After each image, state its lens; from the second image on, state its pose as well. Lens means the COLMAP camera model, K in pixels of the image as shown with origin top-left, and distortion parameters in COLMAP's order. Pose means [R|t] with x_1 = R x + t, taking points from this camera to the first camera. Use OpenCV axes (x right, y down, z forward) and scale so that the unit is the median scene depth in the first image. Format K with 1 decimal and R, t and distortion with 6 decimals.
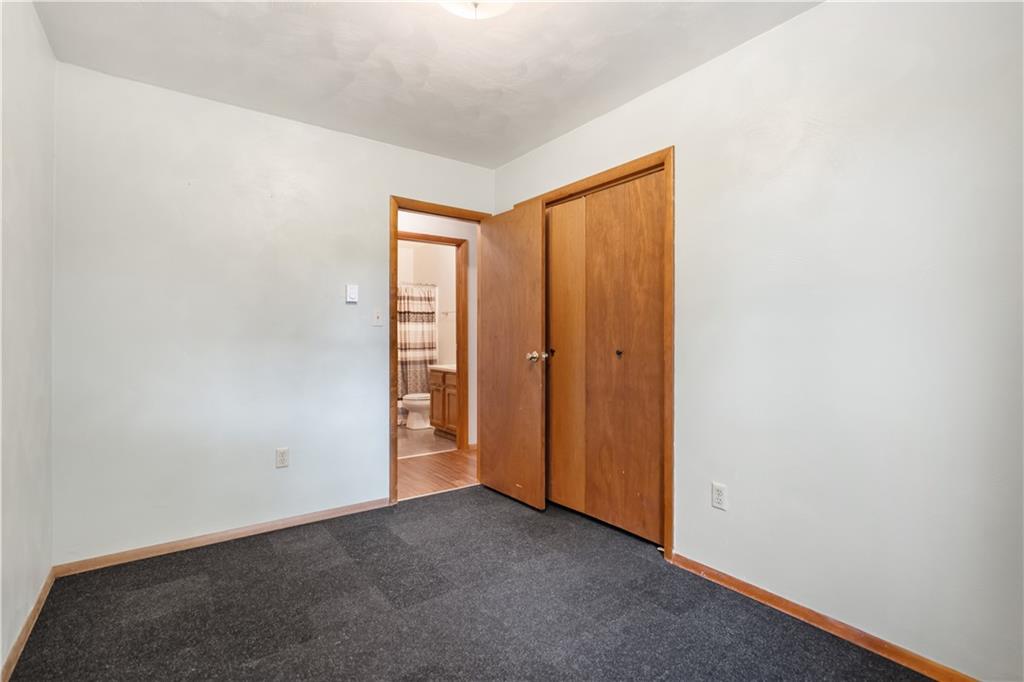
lens RADIAL K [[474.6, 0, 506.1], [0, 474.6, 329.7], [0, 0, 1]] dist [0.000857, 0.001060]
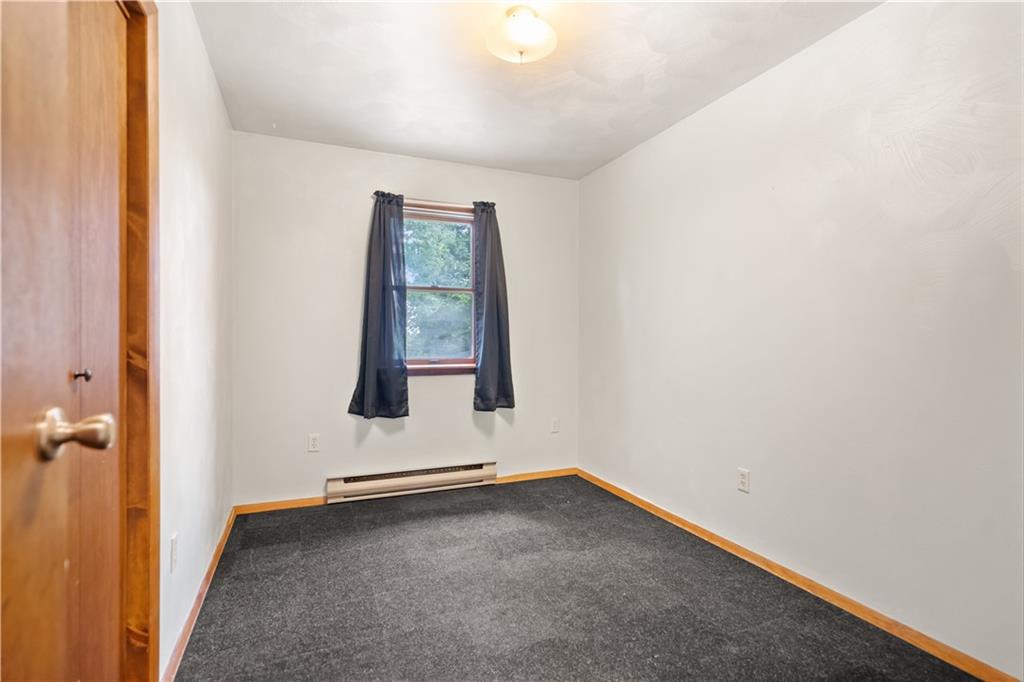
lens RADIAL K [[504.3, 0, 511.0], [0, 504.3, 338.9], [0, 0, 1]] dist [-0.004818, -0.002269]
pose [[0.972854, 0.002846, -0.231403, 0.147712], [0.000698, 0.999884, 0.015231, -0.000623], [0.231420, -0.014979, 0.972739, -0.206544]]
